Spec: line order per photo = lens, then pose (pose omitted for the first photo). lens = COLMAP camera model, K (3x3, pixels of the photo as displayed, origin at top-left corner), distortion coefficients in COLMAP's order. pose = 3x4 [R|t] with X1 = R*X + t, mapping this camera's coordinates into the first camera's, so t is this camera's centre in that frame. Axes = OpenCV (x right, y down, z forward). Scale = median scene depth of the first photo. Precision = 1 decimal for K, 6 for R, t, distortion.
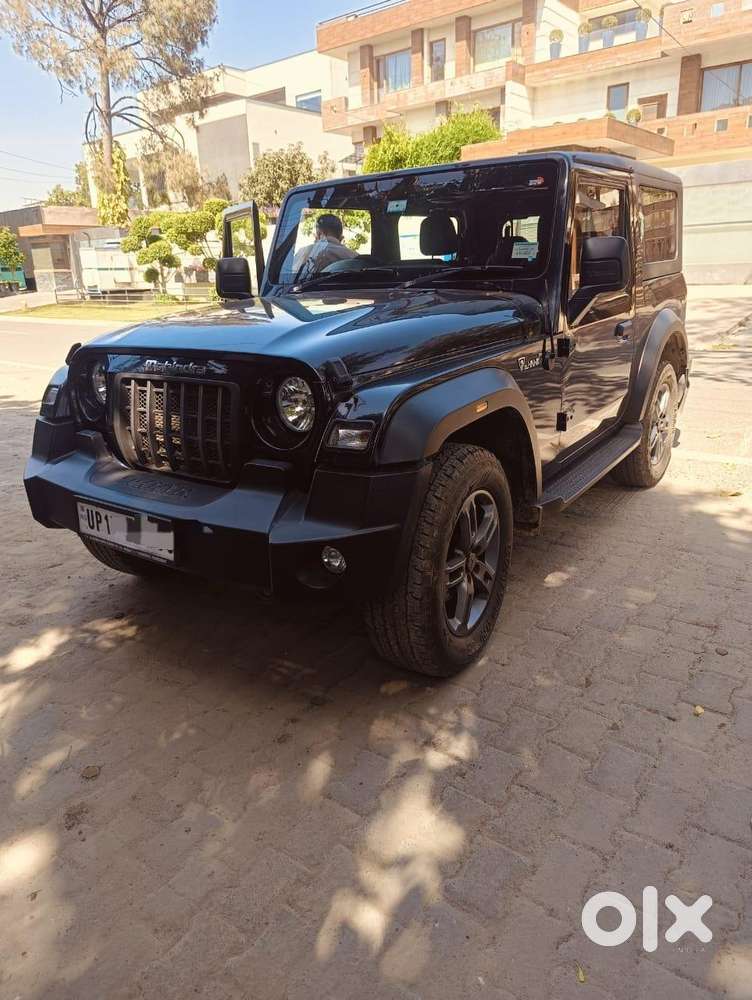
lens RADIAL K [[672.8, 0, 378.9], [0, 672.8, 511.7], [0, 0, 1]] dist [-0.006618, 0.001058]
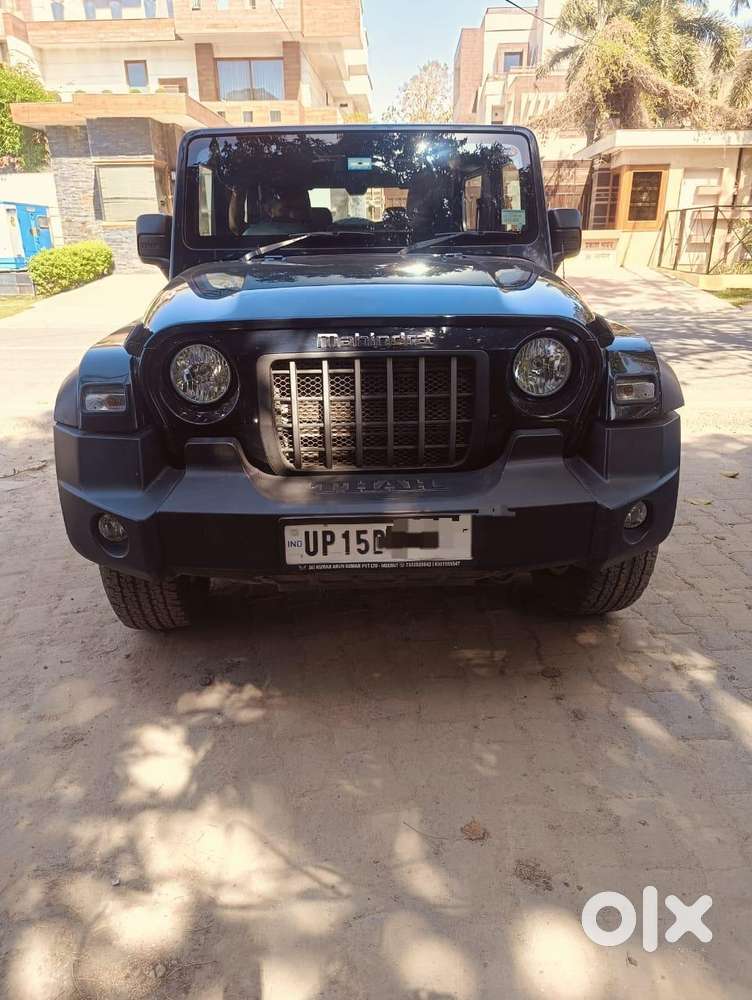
lens RADIAL K [[694.4, 0, 360.1], [0, 694.4, 498.8], [0, 0, 1]] dist [0.005187, -0.000250]
pose [[0.806574, -0.187756, 0.560524, -0.679009], [0.191162, 0.980114, 0.053228, -0.058433], [-0.559371, 0.064219, 0.826426, 0.255196]]
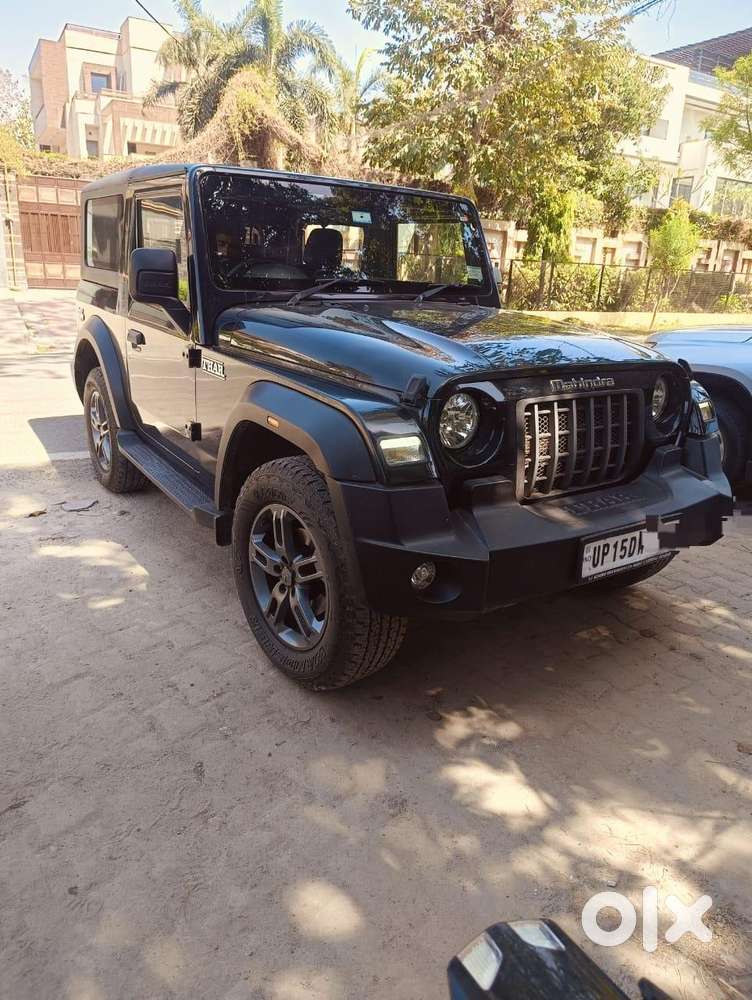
lens RADIAL K [[701.2, 0, 379.8], [0, 701.2, 486.9], [0, 0, 1]] dist [0.004317, -0.006928]
pose [[0.363233, -0.230264, 0.902796, -1.132259], [0.268436, 0.953754, 0.135258, -0.235971], [-0.892190, 0.193213, 0.408246, 0.708922]]
